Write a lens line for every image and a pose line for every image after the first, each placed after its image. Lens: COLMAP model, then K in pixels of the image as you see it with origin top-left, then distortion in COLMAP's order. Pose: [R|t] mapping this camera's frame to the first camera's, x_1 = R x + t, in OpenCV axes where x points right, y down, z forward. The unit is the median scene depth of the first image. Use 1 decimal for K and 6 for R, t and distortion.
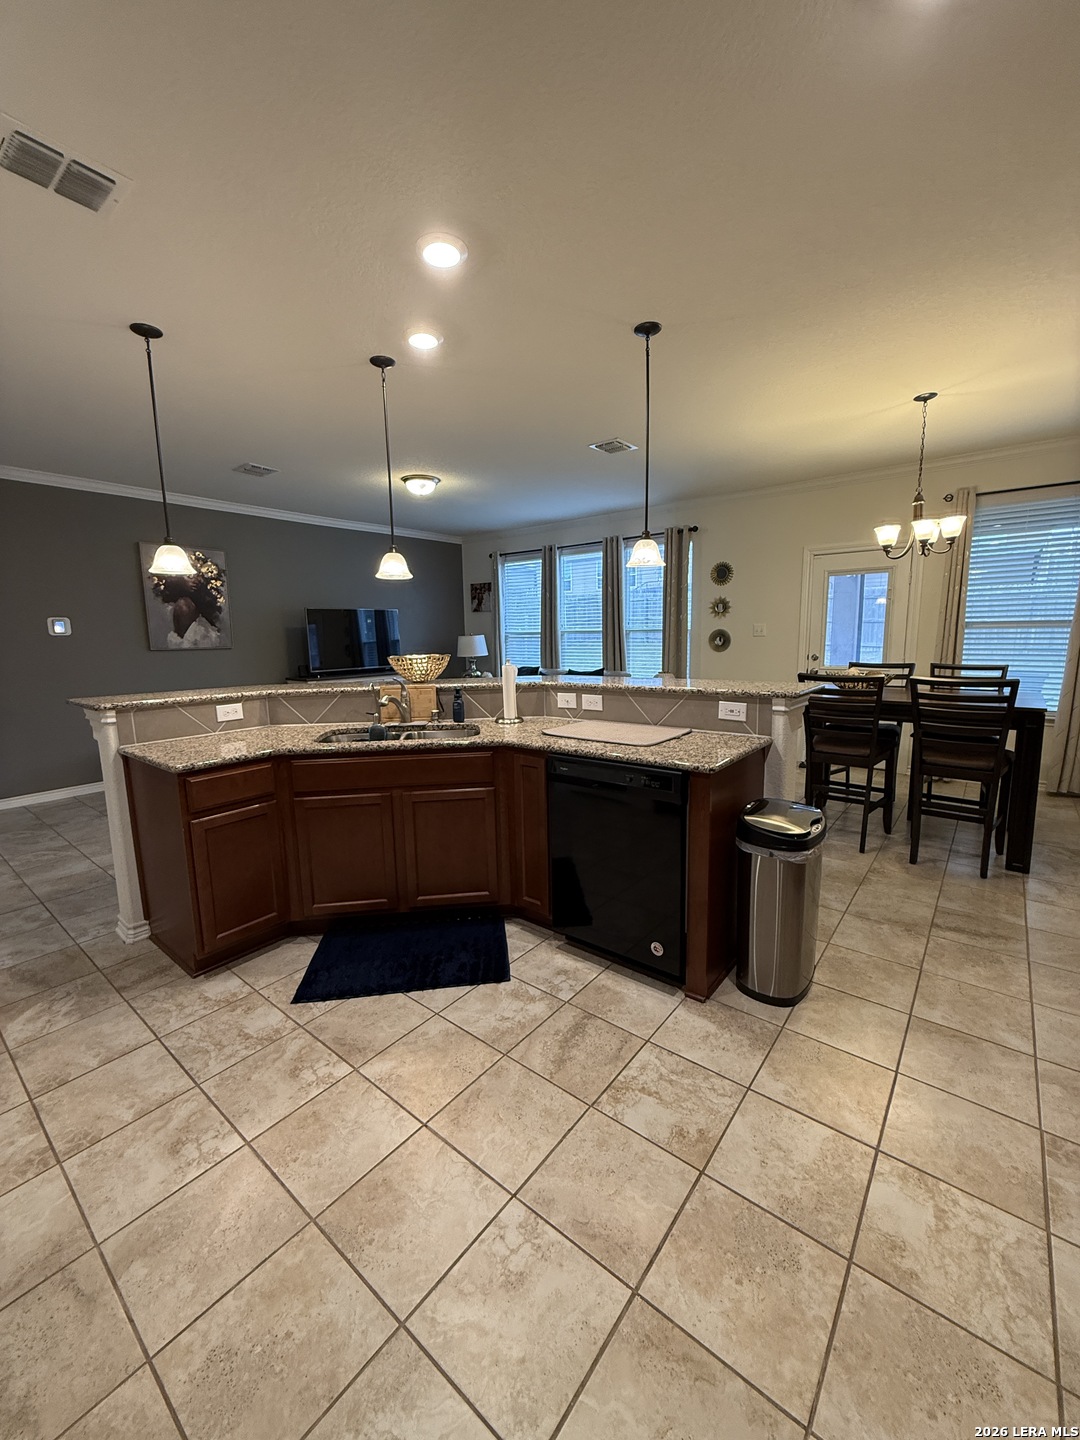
lens RADIAL K [[570.8, 0, 538.0], [0, 570.8, 716.2], [0, 0, 1]] dist [-0.000360, 0.000205]
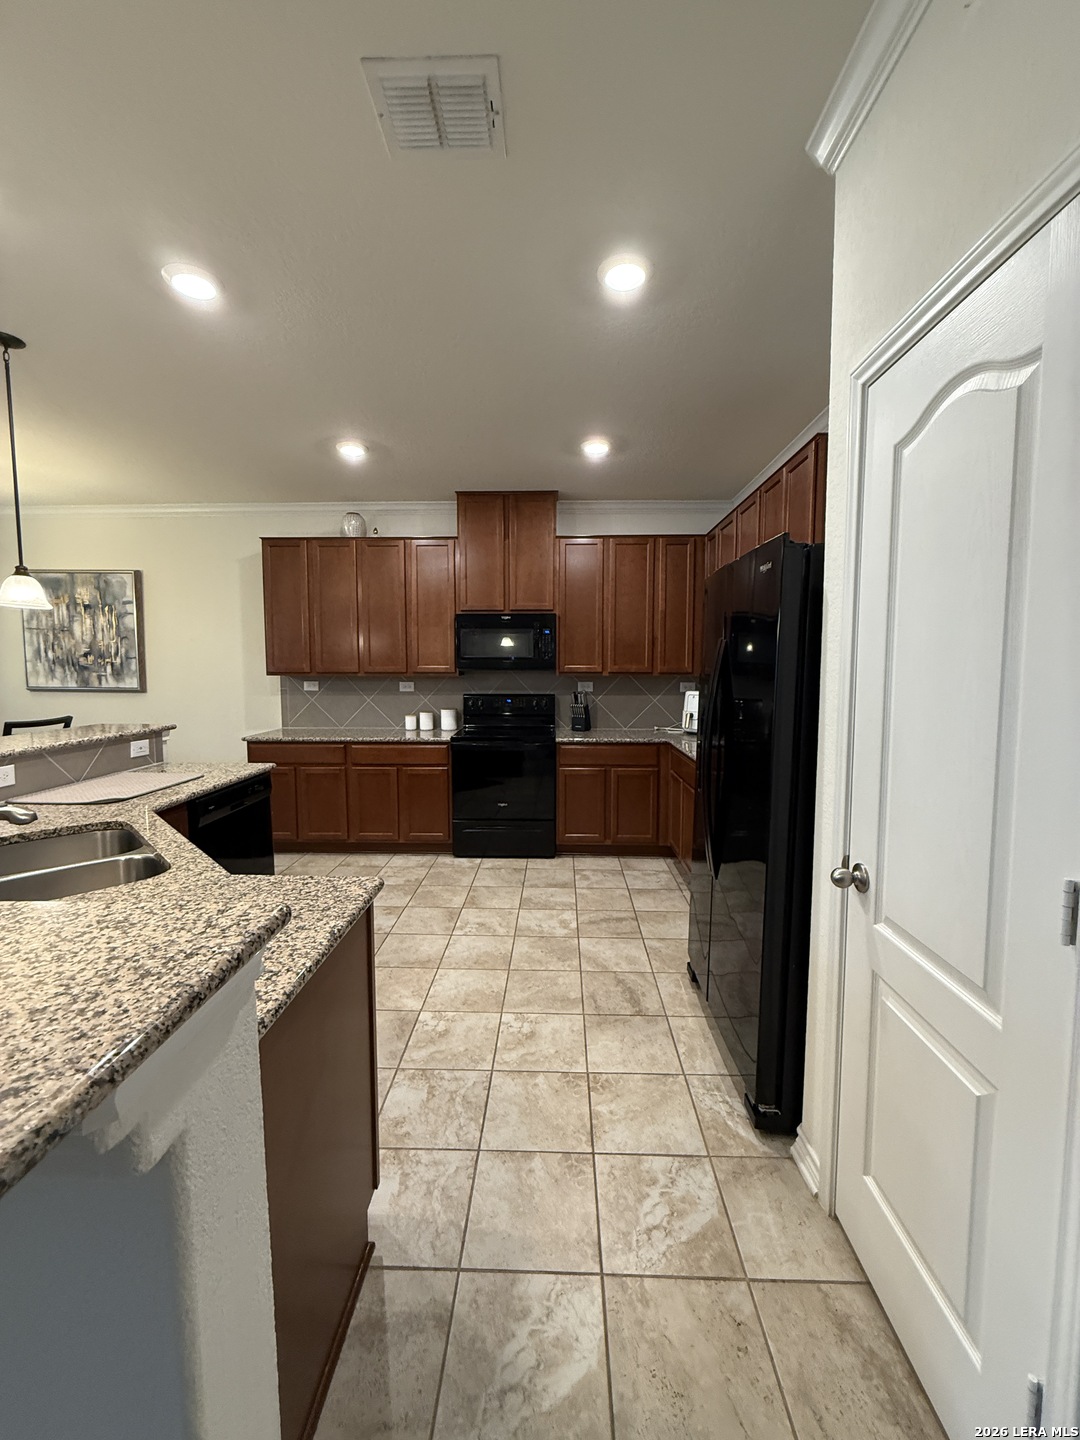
lens RADIAL K [[570.8, 0, 540.2], [0, 570.8, 716.0], [0, 0, 1]] dist [-0.000360, 0.000205]
pose [[-0.600280, -0.045827, 0.798476, -1.371632], [0.130361, 0.979400, 0.154214, -0.186636], [-0.789094, 0.196662, -0.581940, 1.297632]]
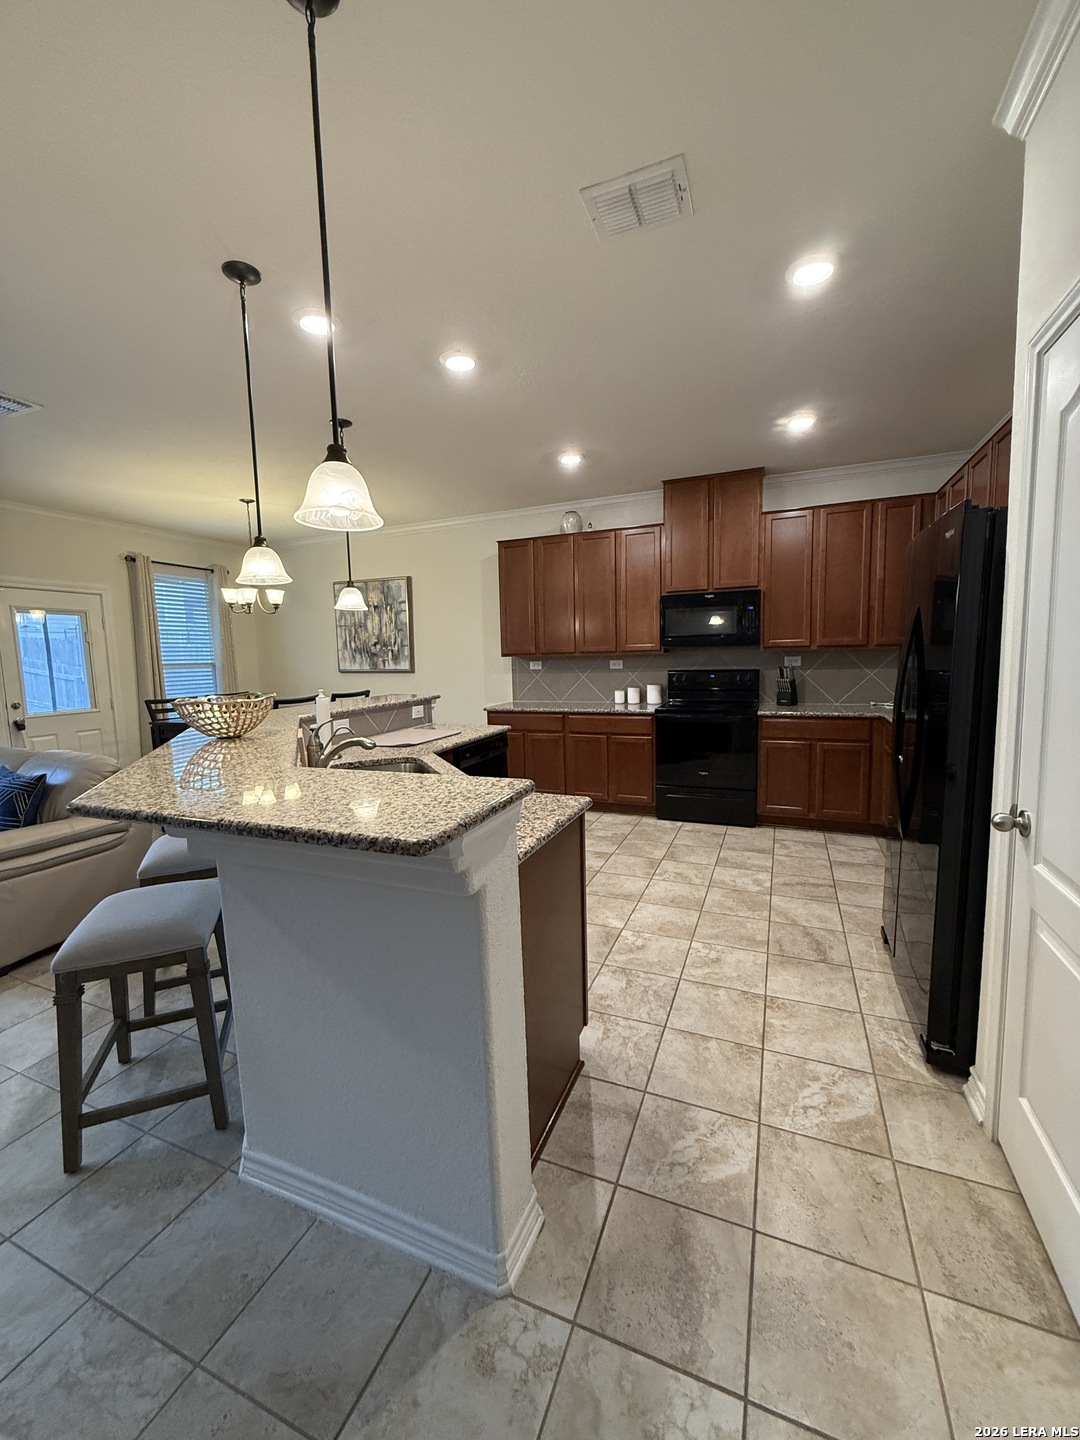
lens RADIAL K [[570.8, 0, 542.1], [0, 570.8, 715.2], [0, 0, 1]] dist [-0.000360, 0.000205]
pose [[-0.275899, -0.075169, 0.958243, -1.579306], [0.173360, 0.976697, 0.126531, -0.175360], [-0.945424, 0.201031, -0.256438, 1.374512]]
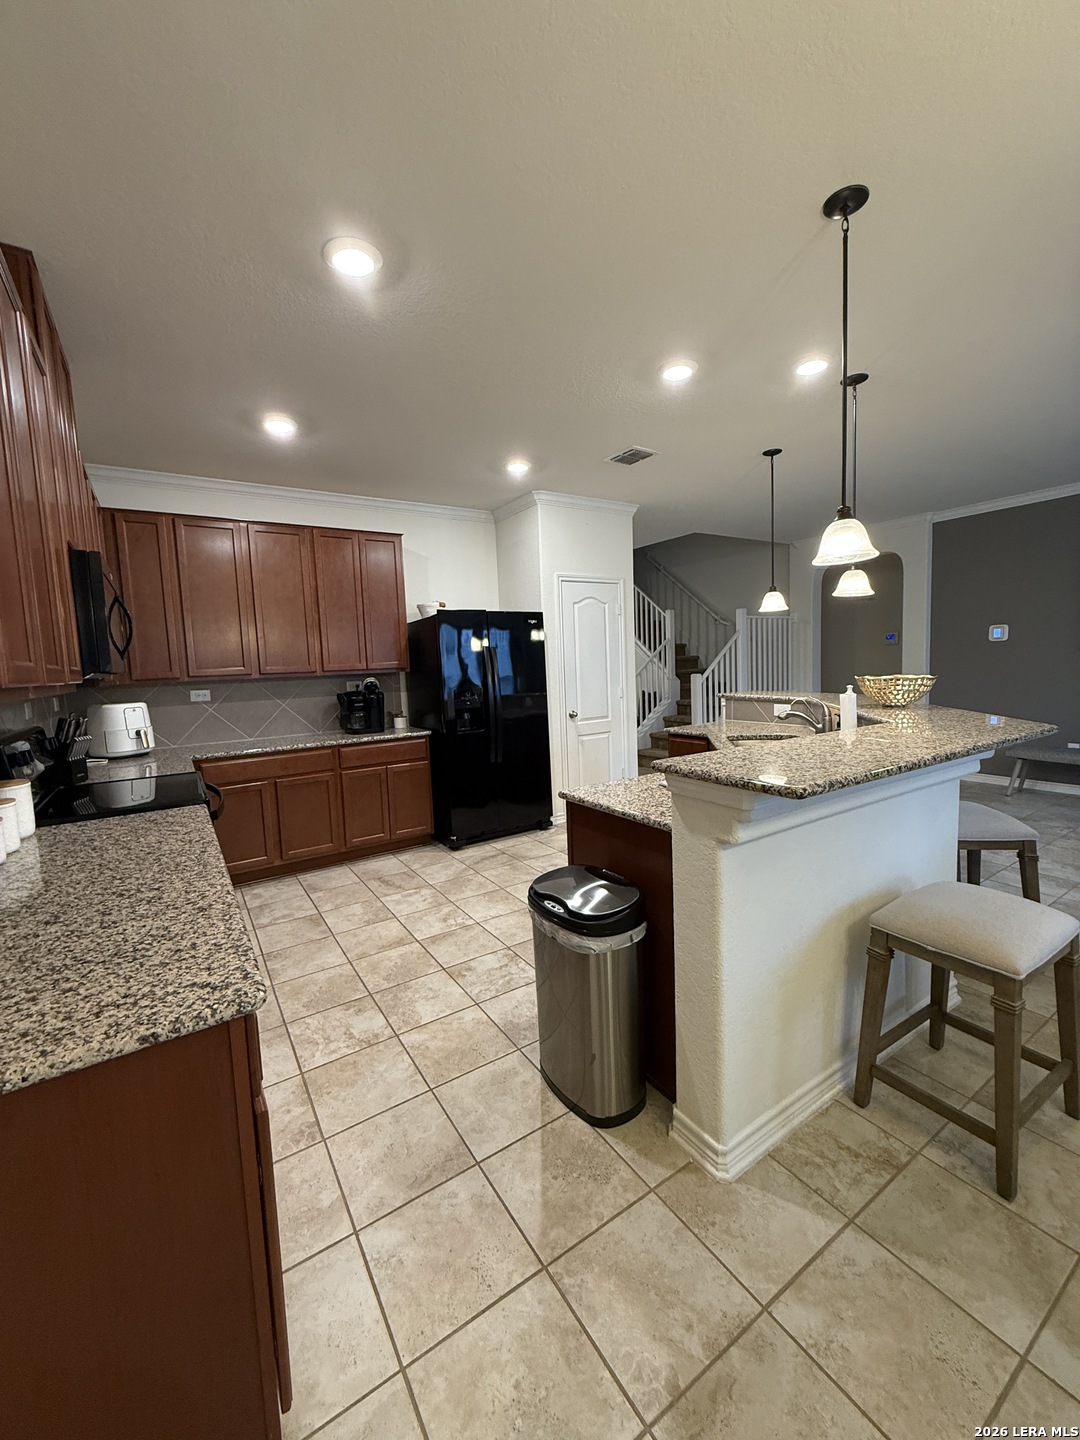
lens RADIAL K [[570.8, 0, 540.9], [0, 570.8, 719.3], [0, 0, 1]] dist [-0.000360, 0.000205]
pose [[-0.309141, 0.123074, -0.943019, 1.311939], [-0.094087, 0.982768, 0.159105, -0.211697], [0.946351, 0.137912, -0.292234, 1.249403]]
